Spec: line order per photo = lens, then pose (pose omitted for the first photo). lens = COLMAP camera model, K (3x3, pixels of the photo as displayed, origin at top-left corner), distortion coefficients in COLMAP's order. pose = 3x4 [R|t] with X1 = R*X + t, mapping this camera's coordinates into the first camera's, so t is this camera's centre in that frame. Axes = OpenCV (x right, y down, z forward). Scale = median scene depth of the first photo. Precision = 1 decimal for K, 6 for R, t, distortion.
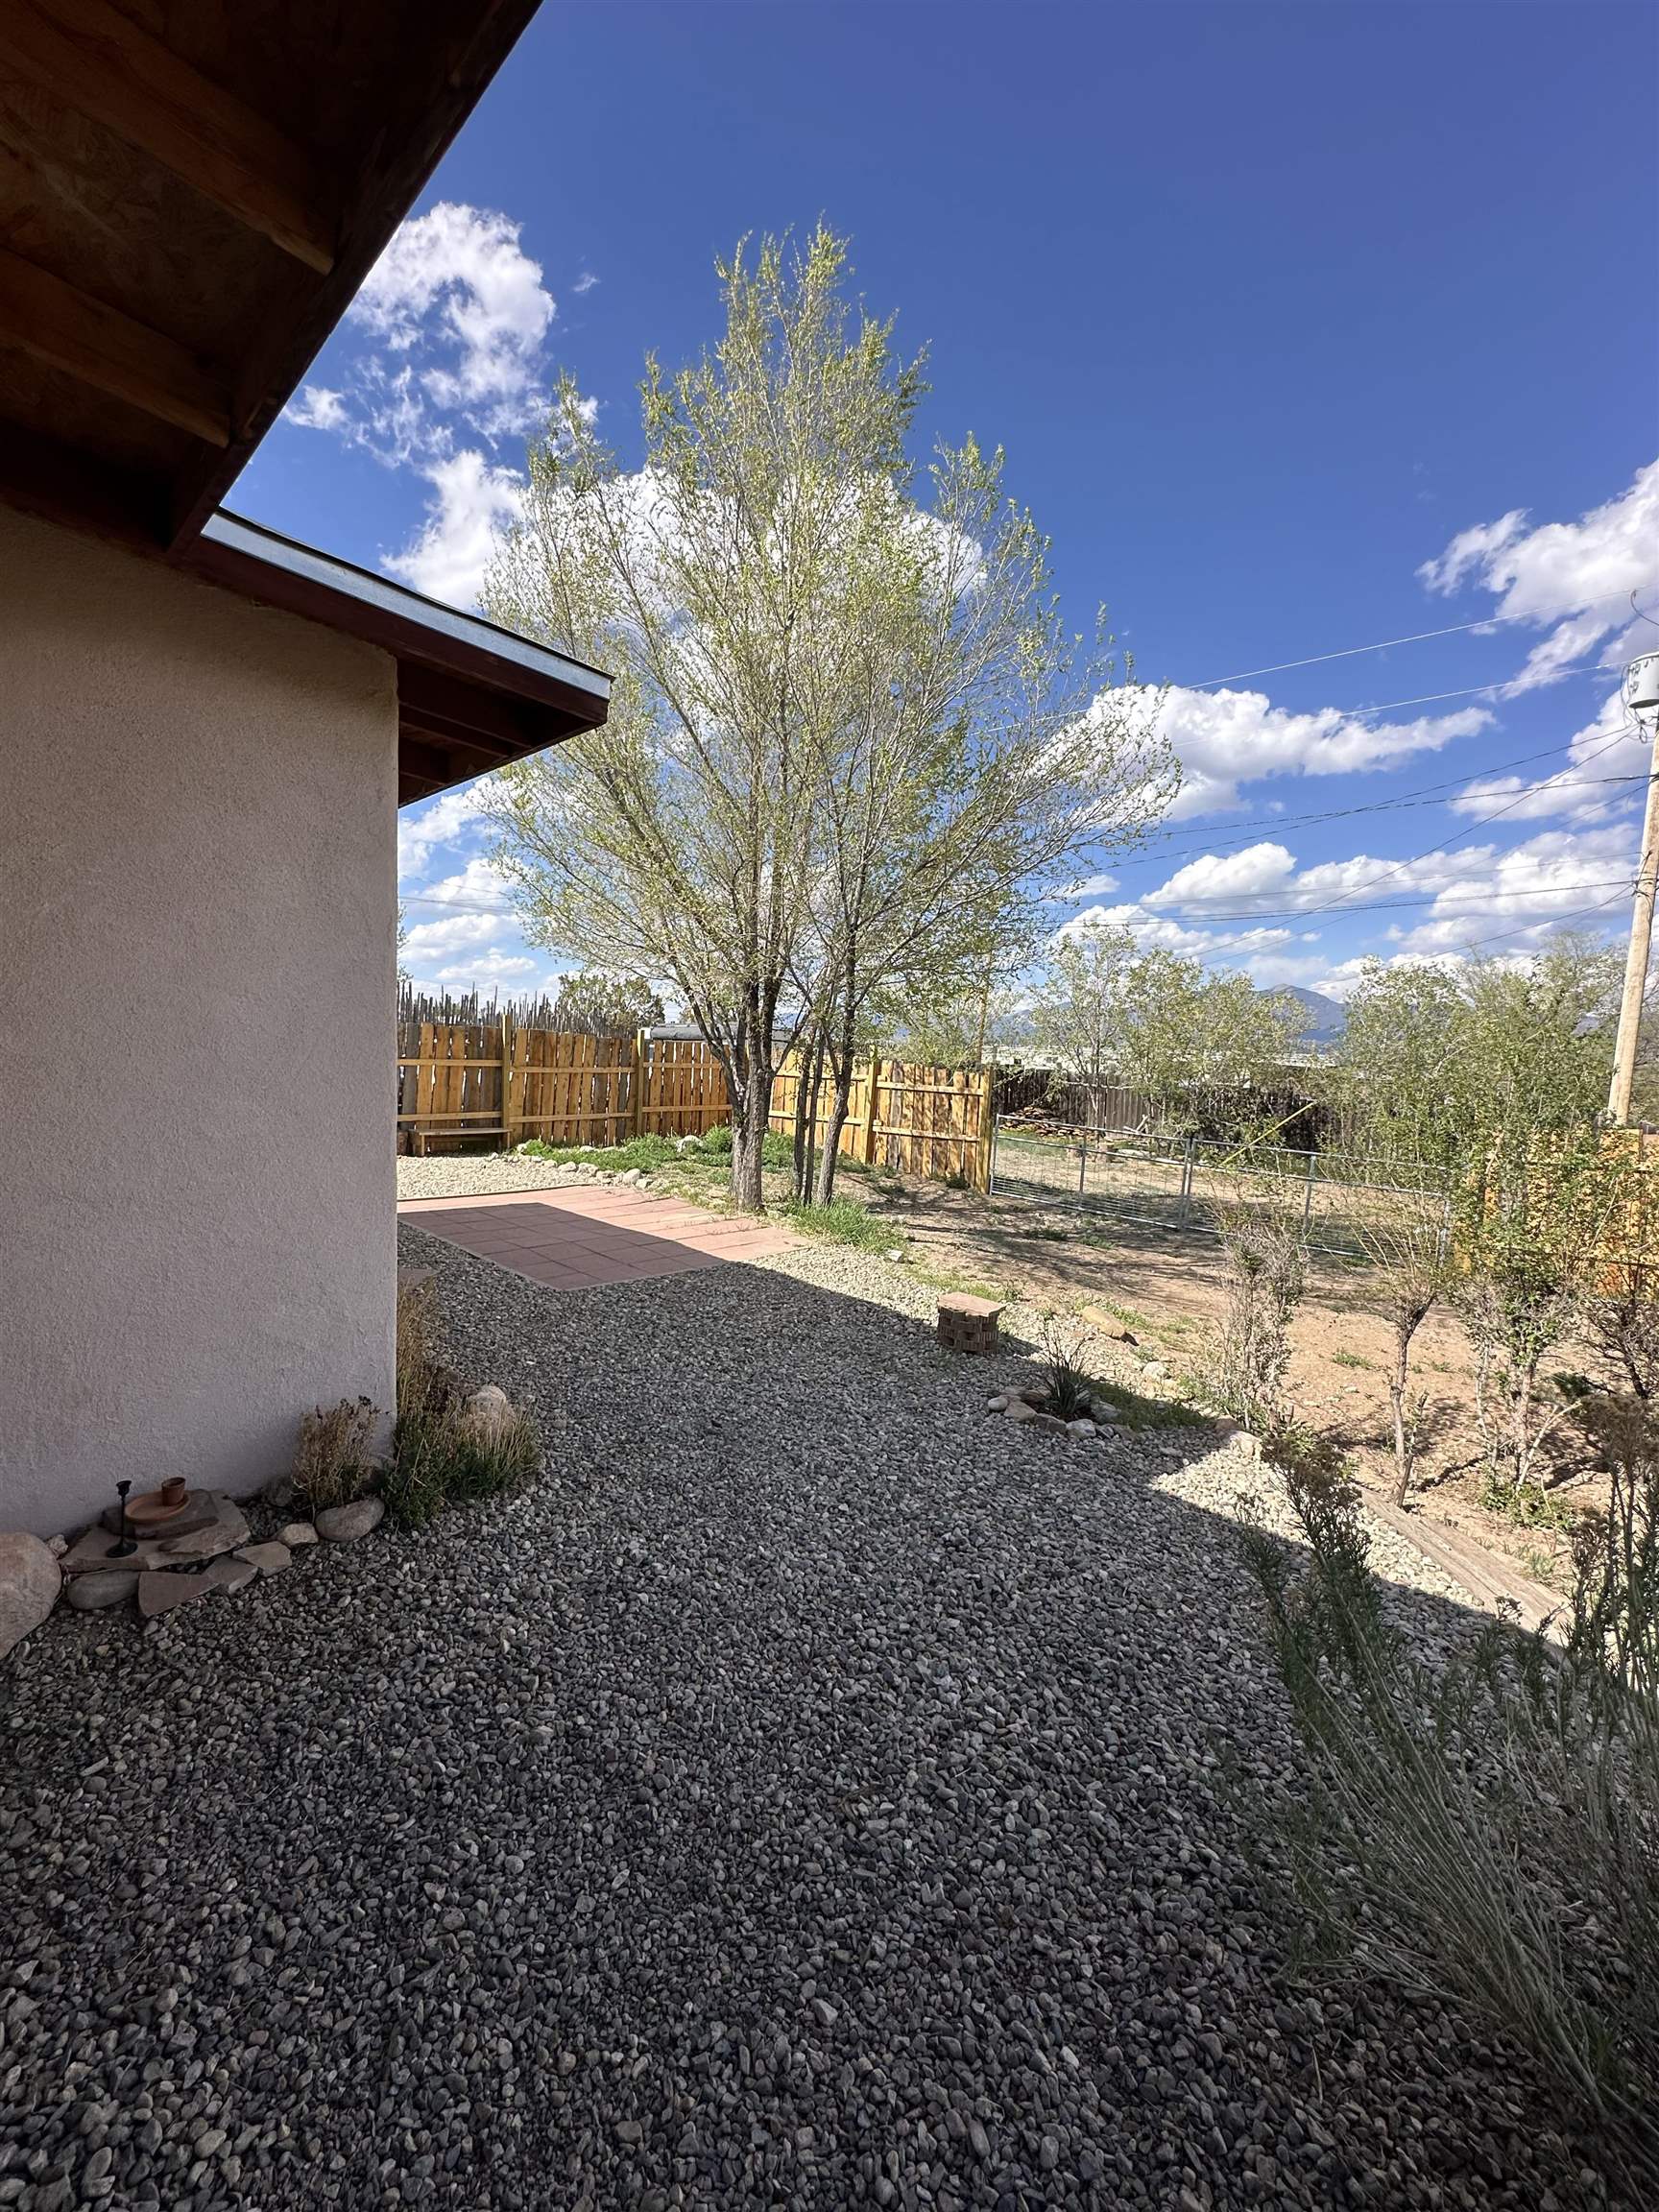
lens RADIAL K [[887.6, 0, 829.5], [0, 887.6, 1106.0], [0, 0, 1]] dist [-0.004778, 0.001592]
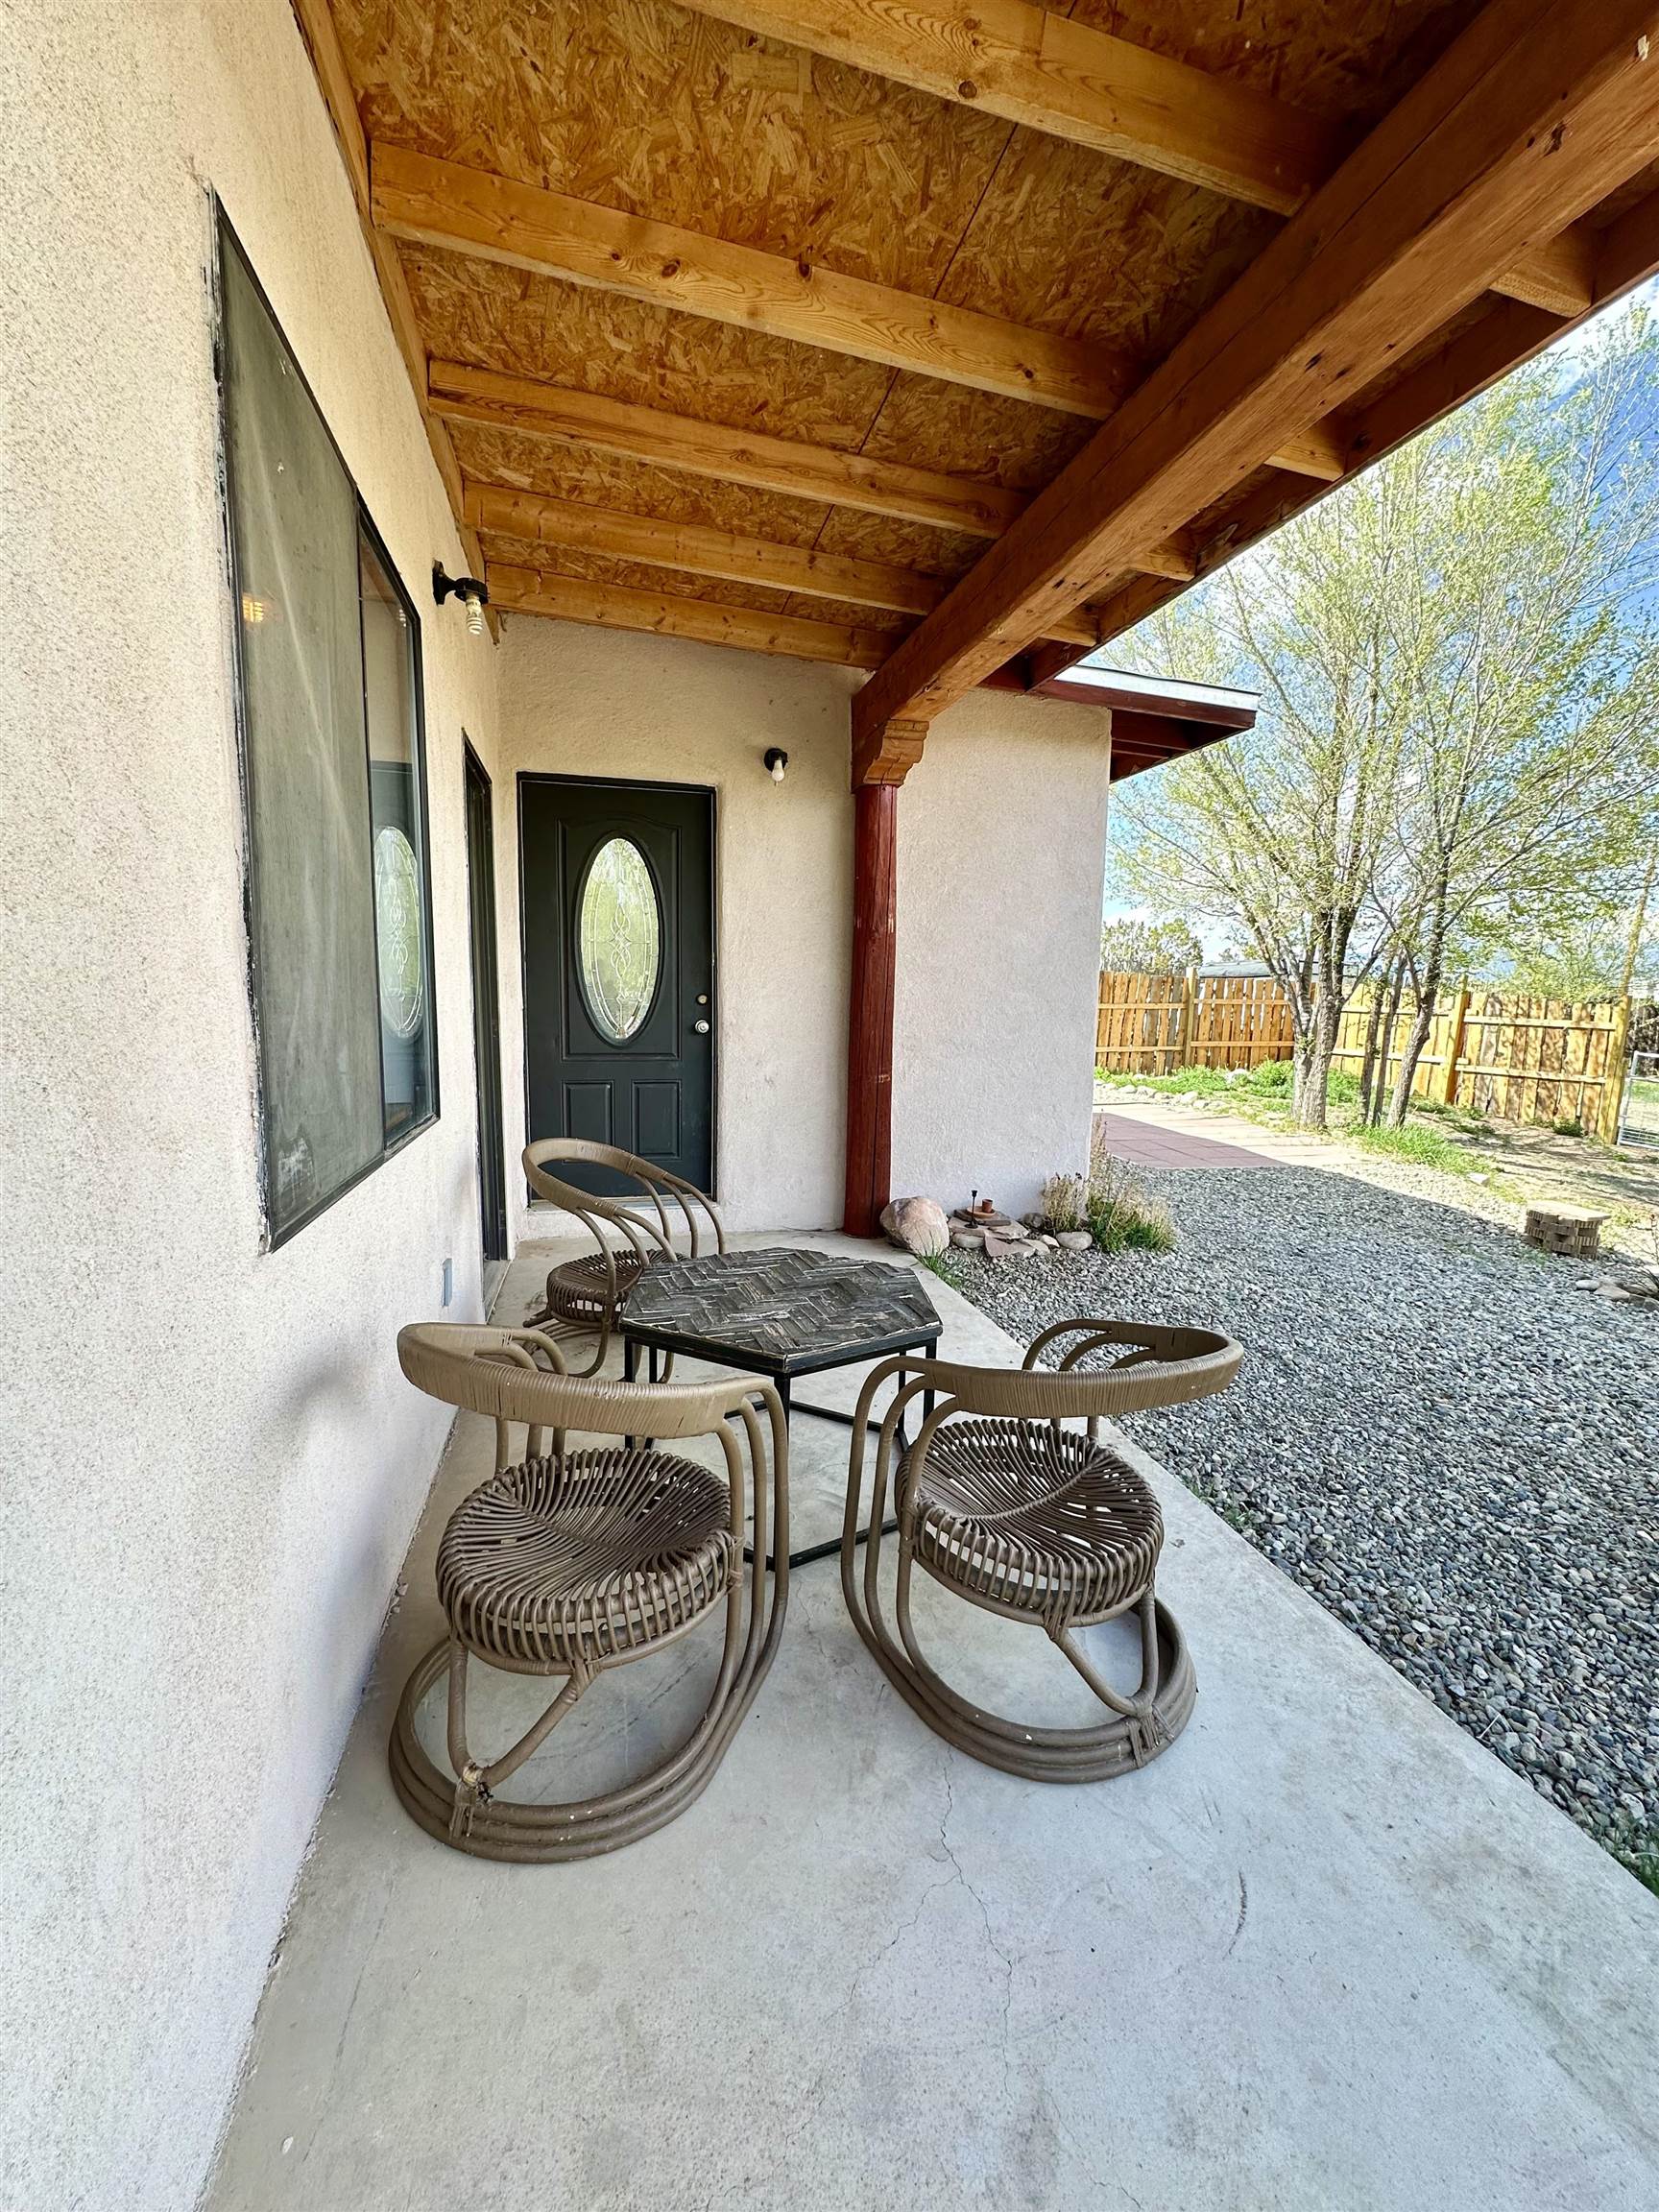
lens RADIAL K [[887.6, 0, 829.5], [0, 887.6, 1106.0], [0, 0, 1]] dist [-0.004778, 0.001592]
pose [[0.844556, 0.047729, -0.533335, -0.013150], [-0.017928, 0.997981, 0.060923, 0.034417], [0.535166, -0.041891, 0.843707, -0.200293]]
